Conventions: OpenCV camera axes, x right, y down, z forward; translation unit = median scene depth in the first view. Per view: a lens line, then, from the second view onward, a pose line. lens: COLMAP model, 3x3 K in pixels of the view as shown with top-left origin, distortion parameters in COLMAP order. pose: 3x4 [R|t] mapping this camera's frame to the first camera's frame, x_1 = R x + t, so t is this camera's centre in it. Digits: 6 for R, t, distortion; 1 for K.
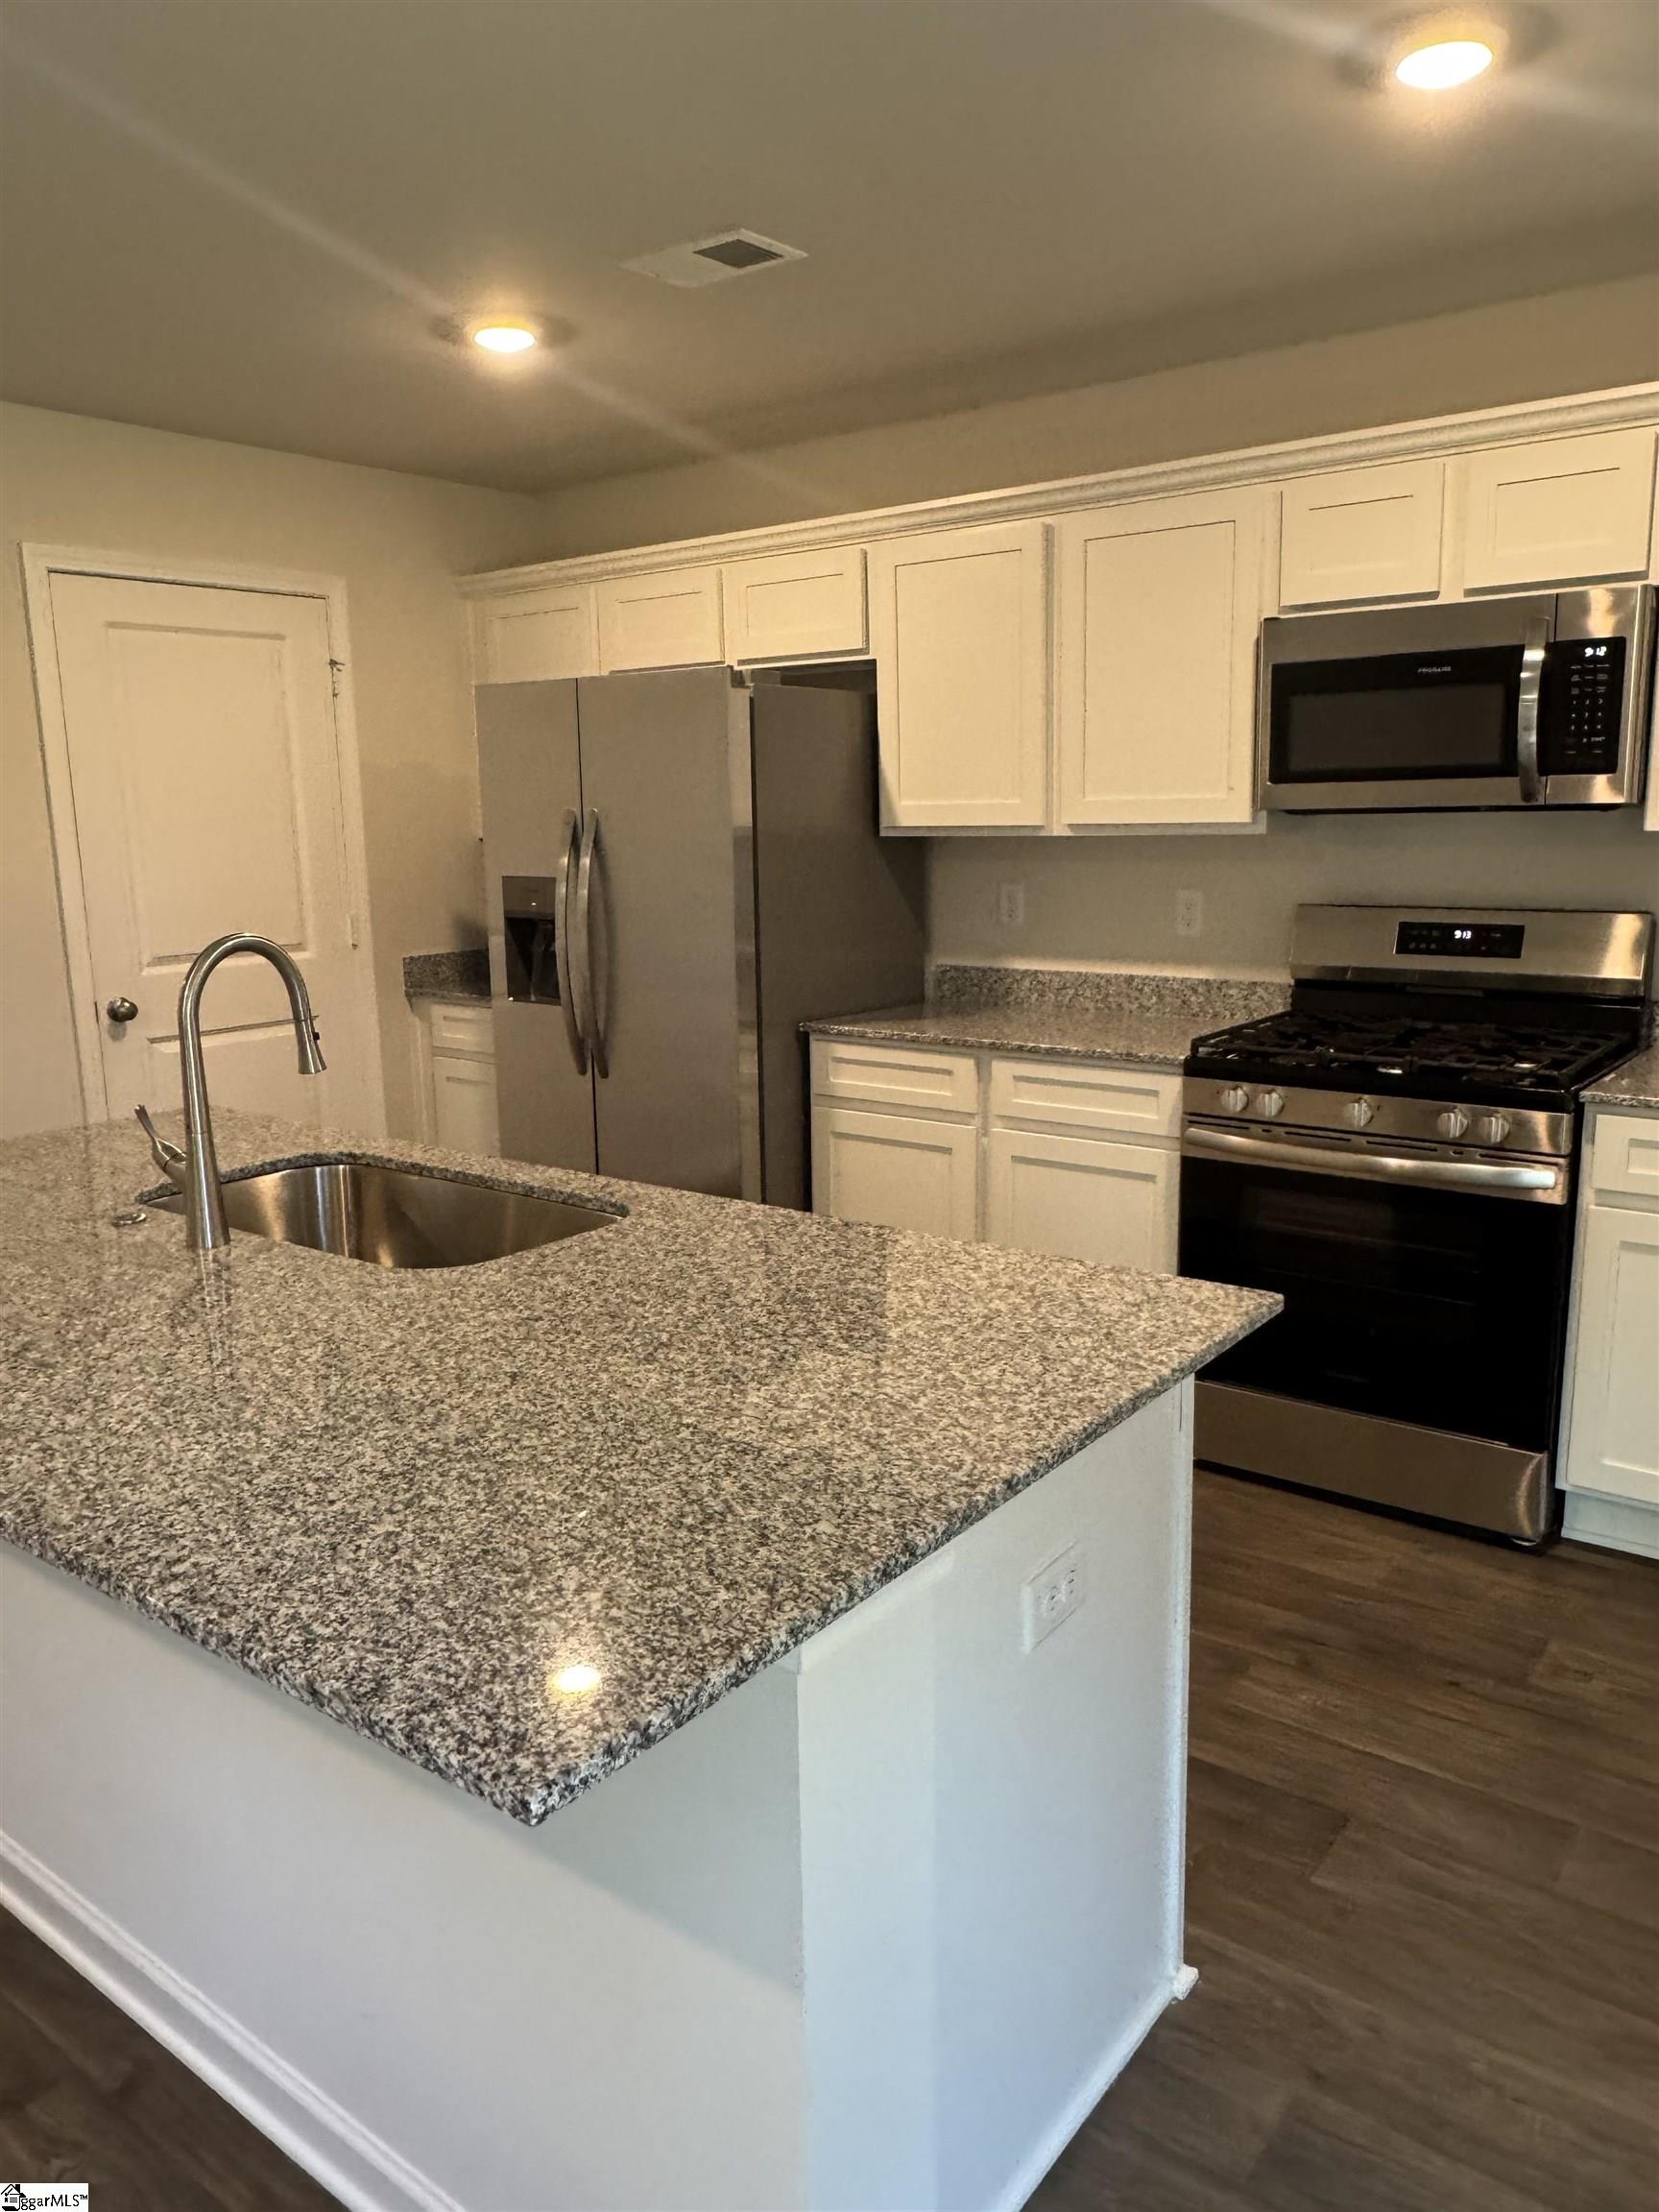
lens RADIAL K [[1548.3, 0, 829.5], [0, 1548.3, 1106.0], [0, 0, 1]] dist [-0.000450, -0.000132]
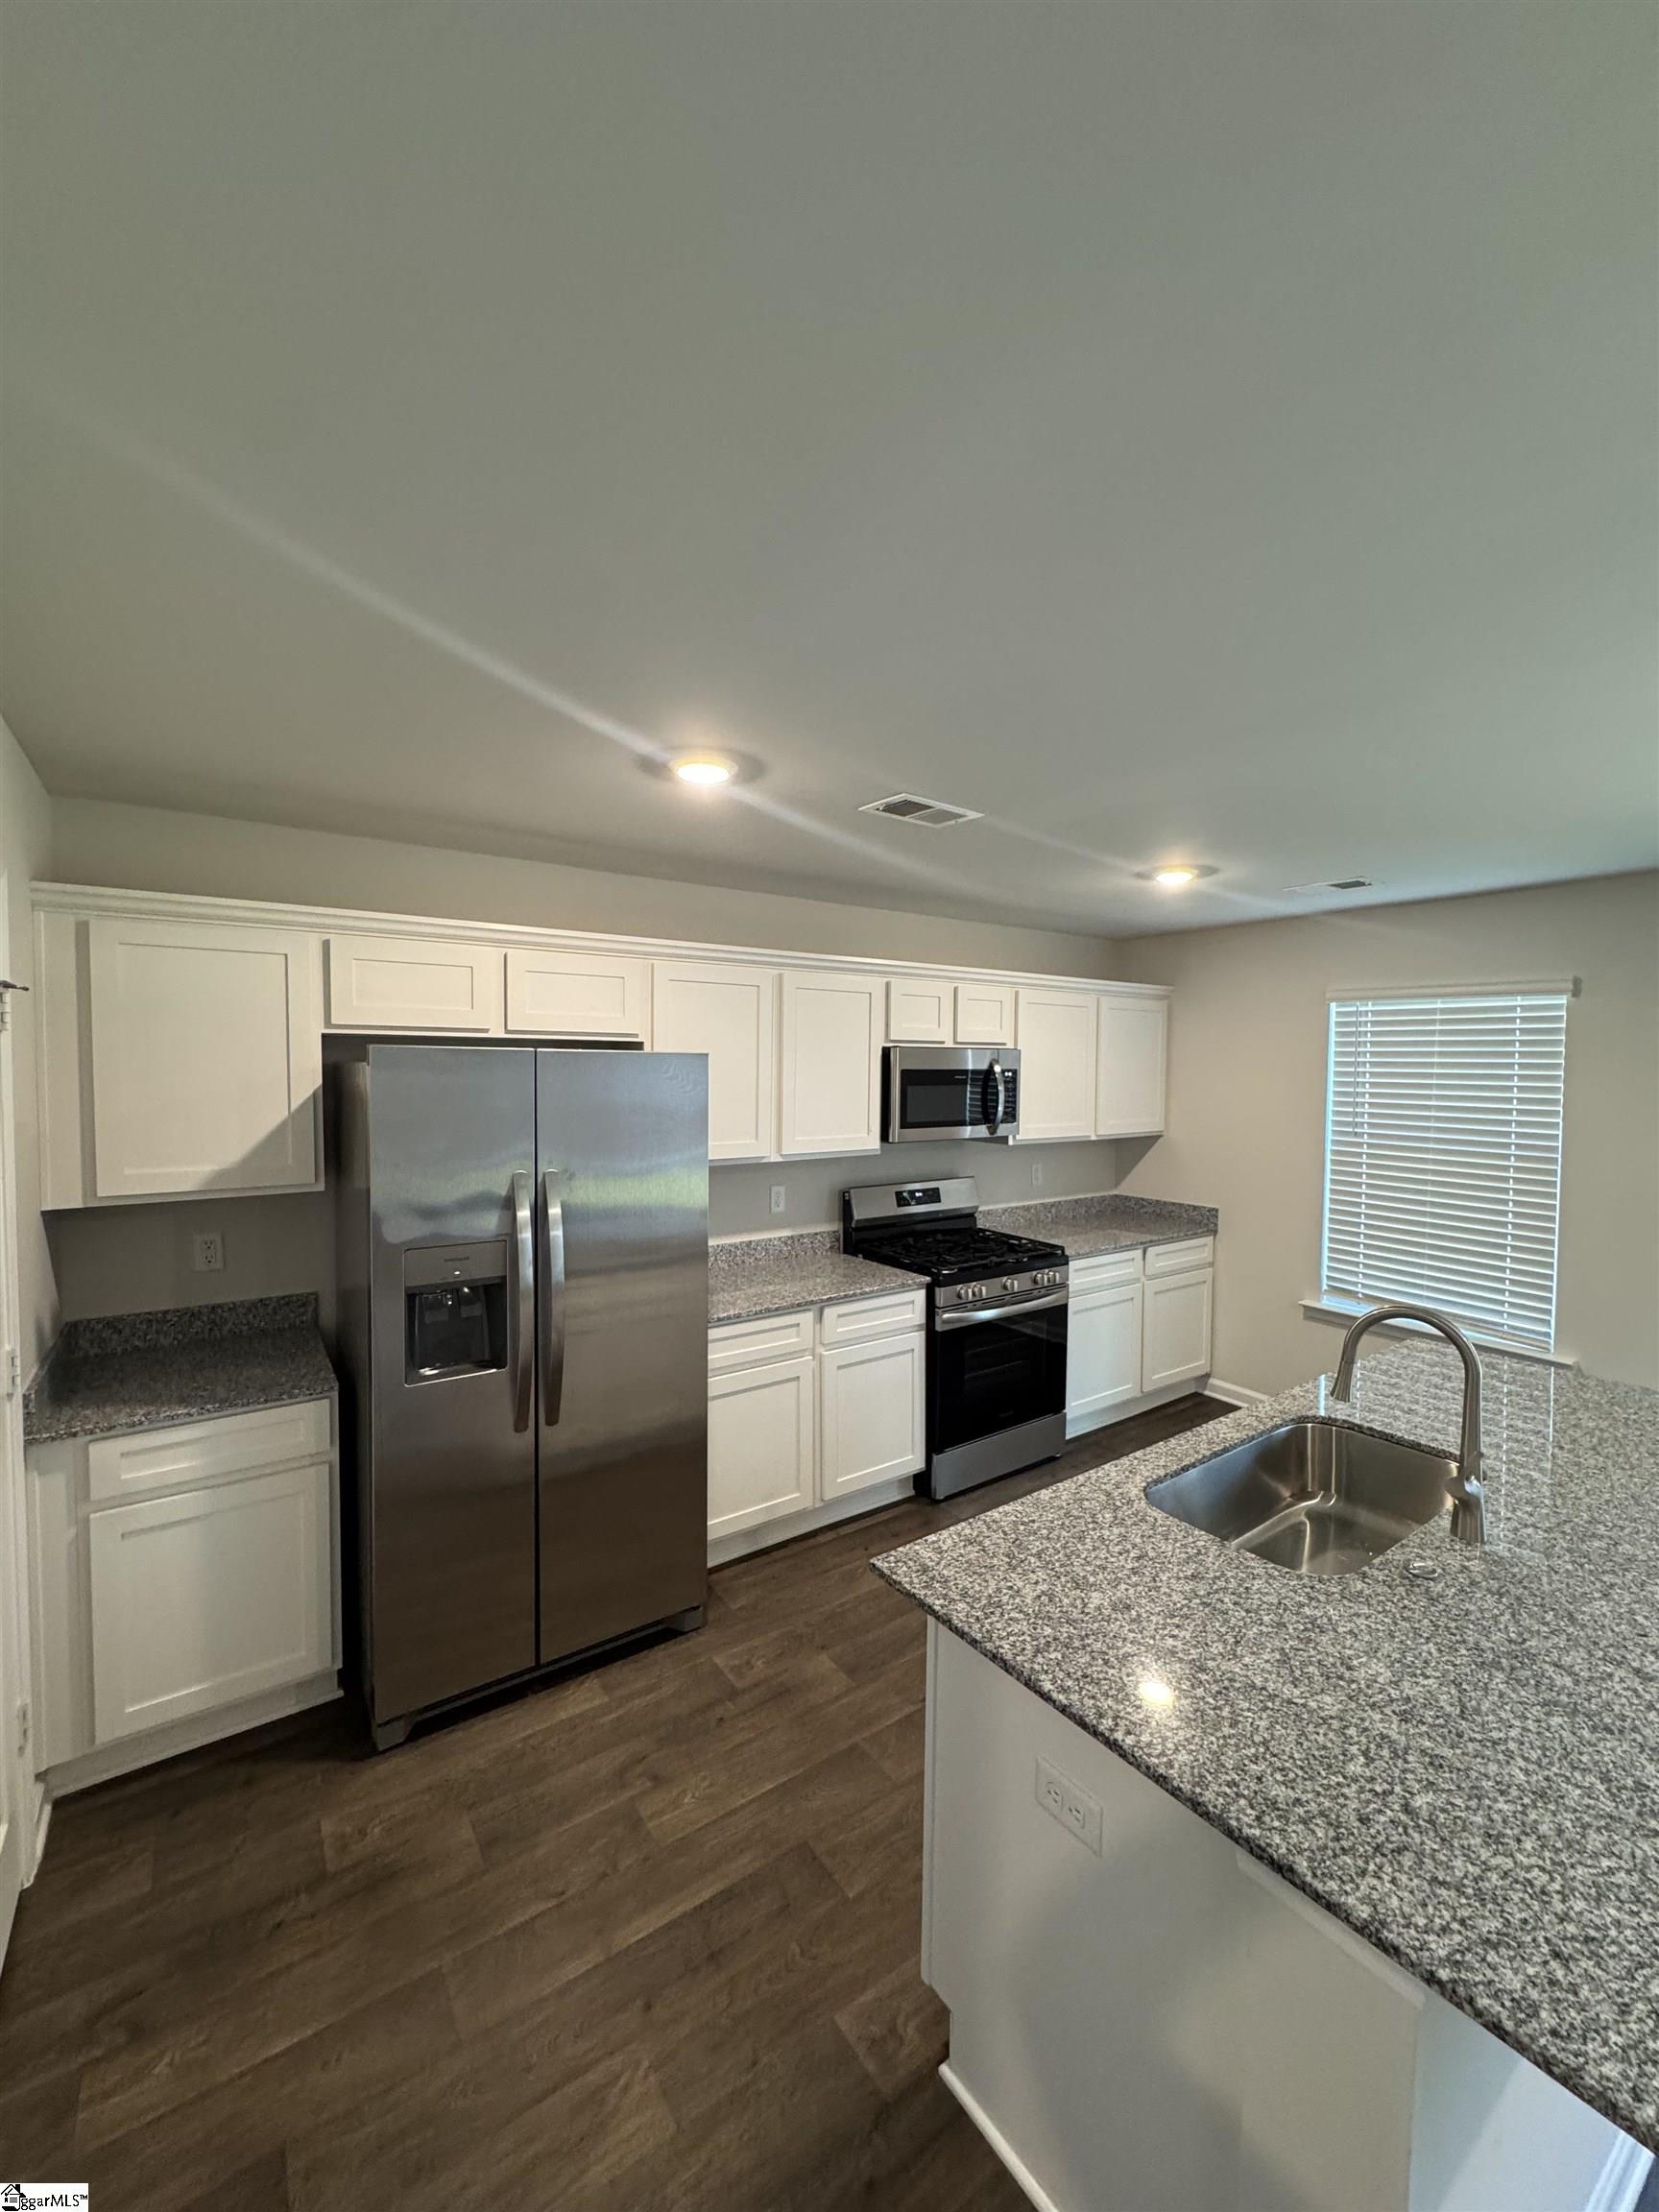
lens RADIAL K [[888.6, 0, 829.5], [0, 888.6, 1106.0], [0, 0, 1]] dist [-0.000582, -0.000021]
pose [[0.291005, -0.019725, 0.956518, -1.431580], [0.167710, 0.985358, -0.030704, -0.388519], [-0.941907, 0.169353, 0.290052, 1.350889]]
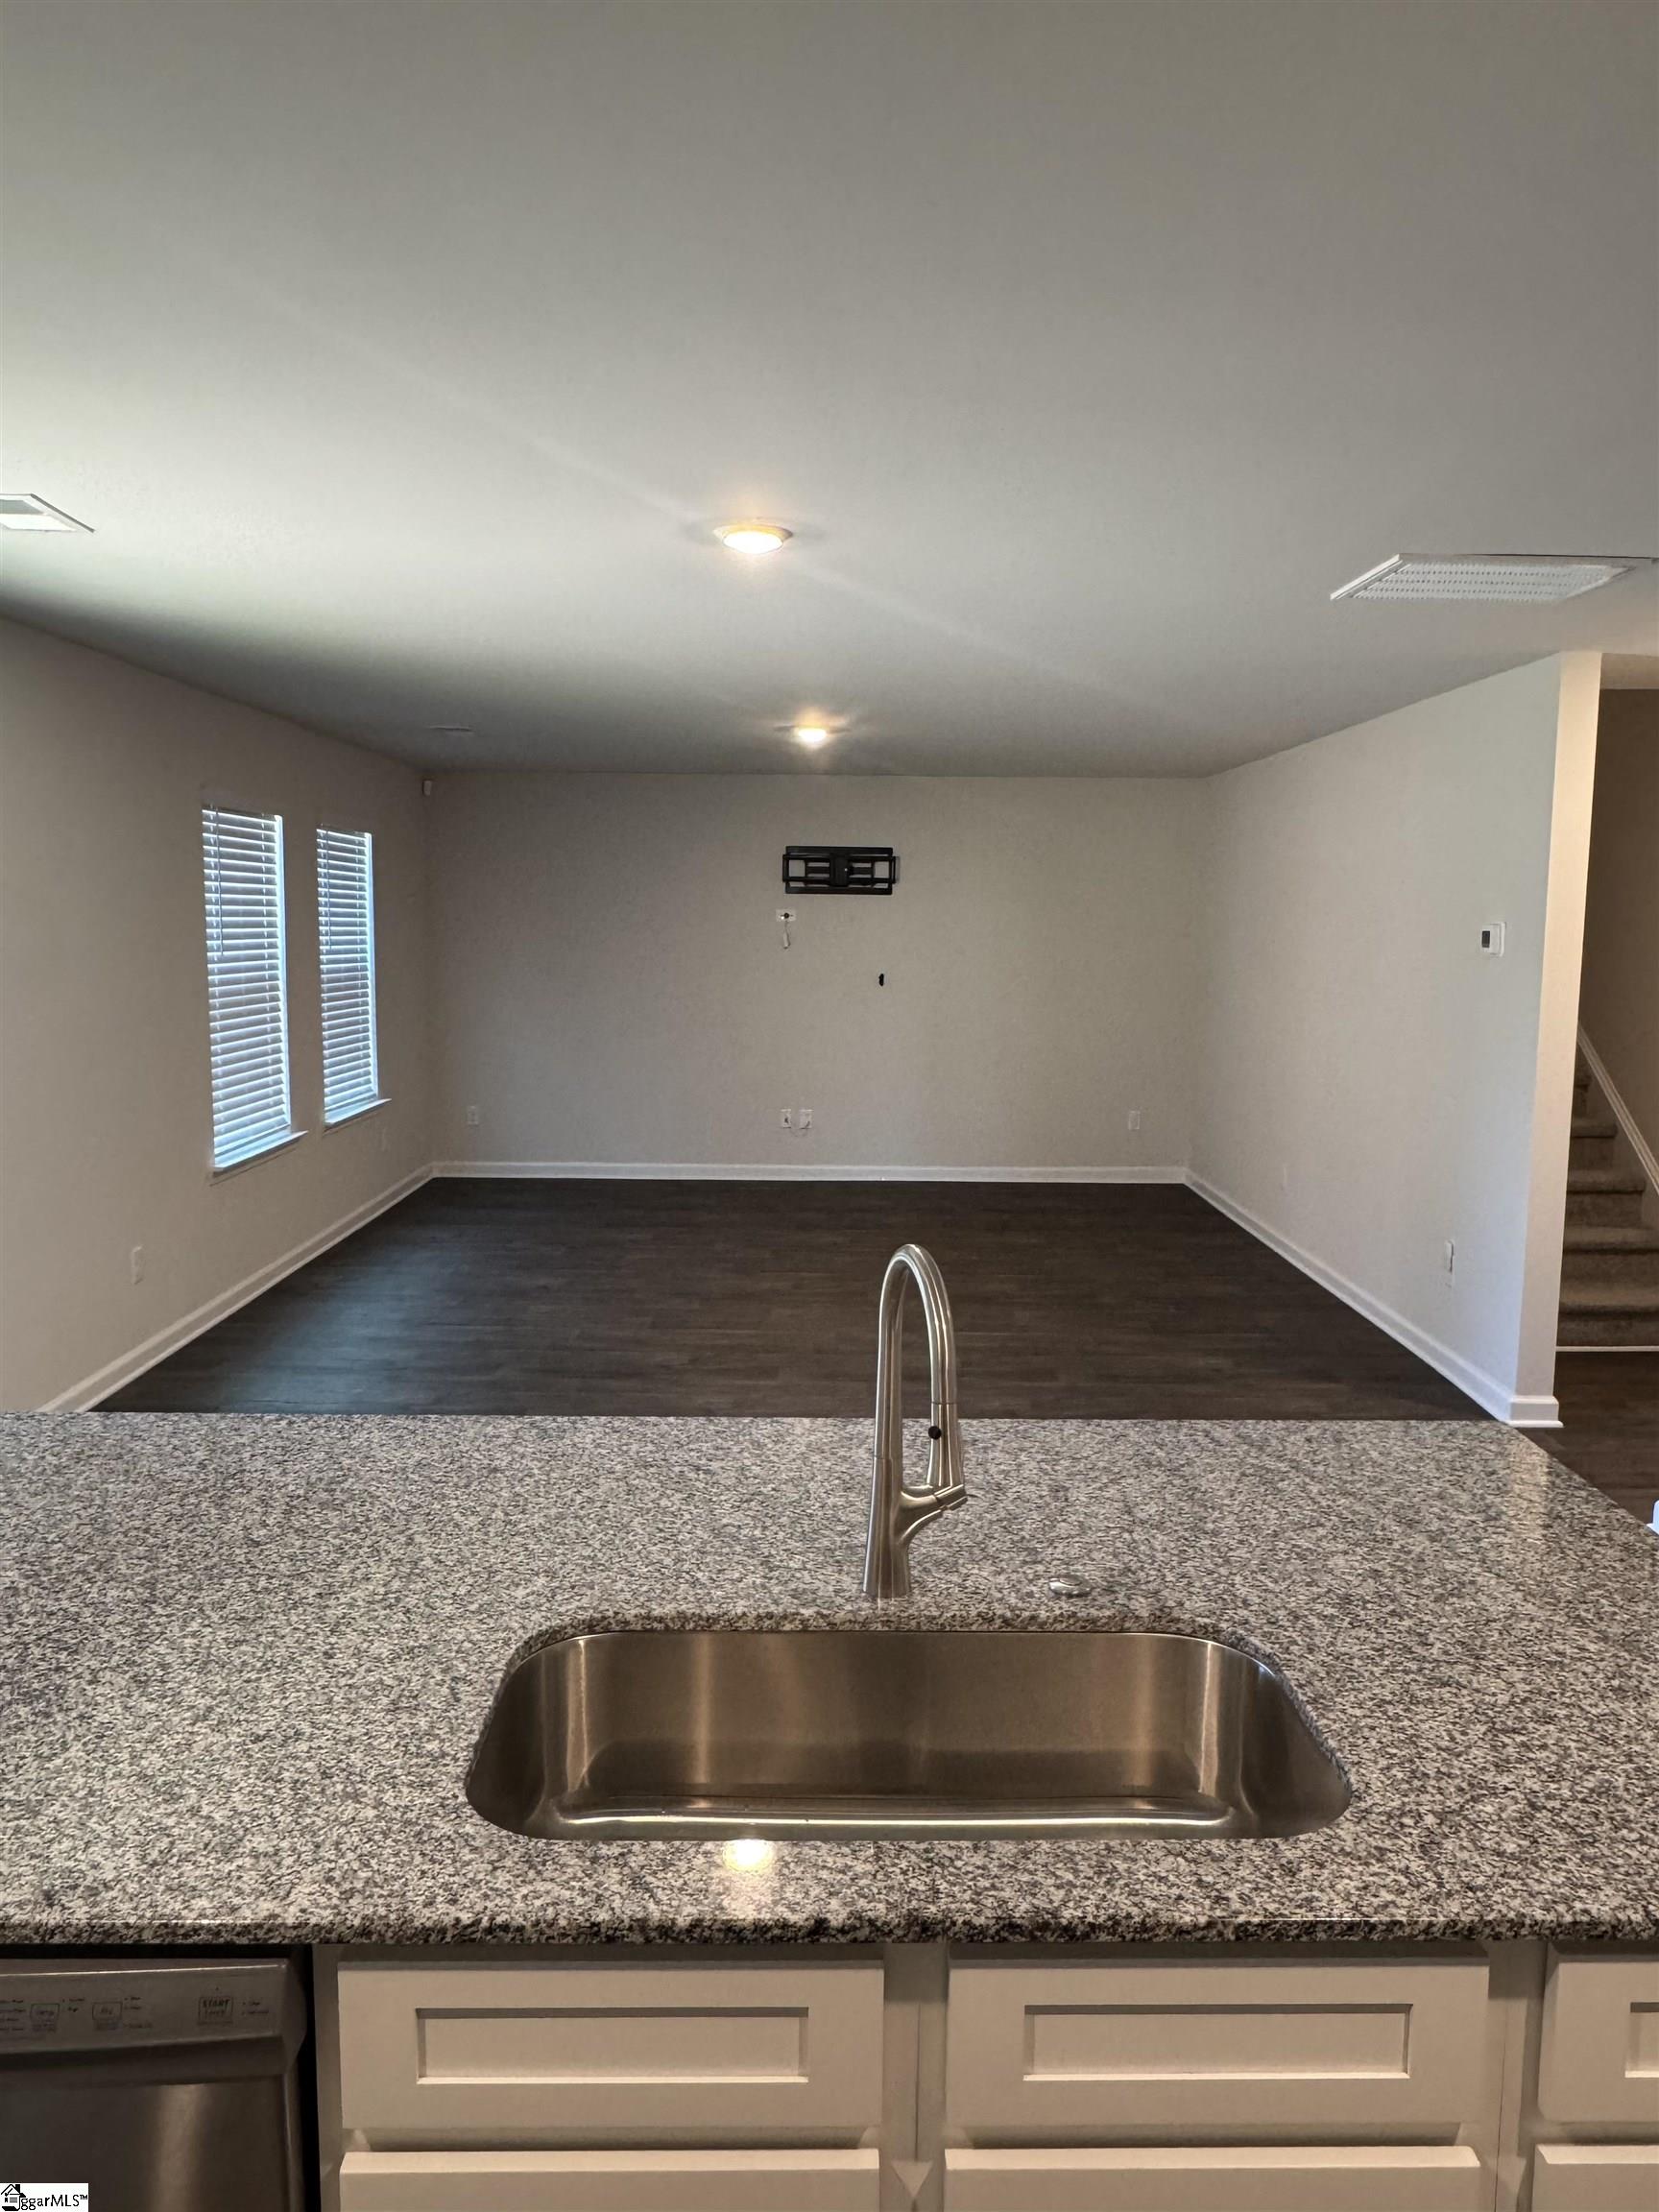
lens RADIAL K [[1548.3, 0, 829.5], [0, 1548.3, 1106.0], [0, 0, 1]] dist [-0.000450, -0.000132]
pose [[-0.783943, 0.089914, -0.614288, 0.118252], [-0.111389, 0.953030, 0.281648, -0.421210], [0.610759, 0.289221, -0.737106, 1.653644]]
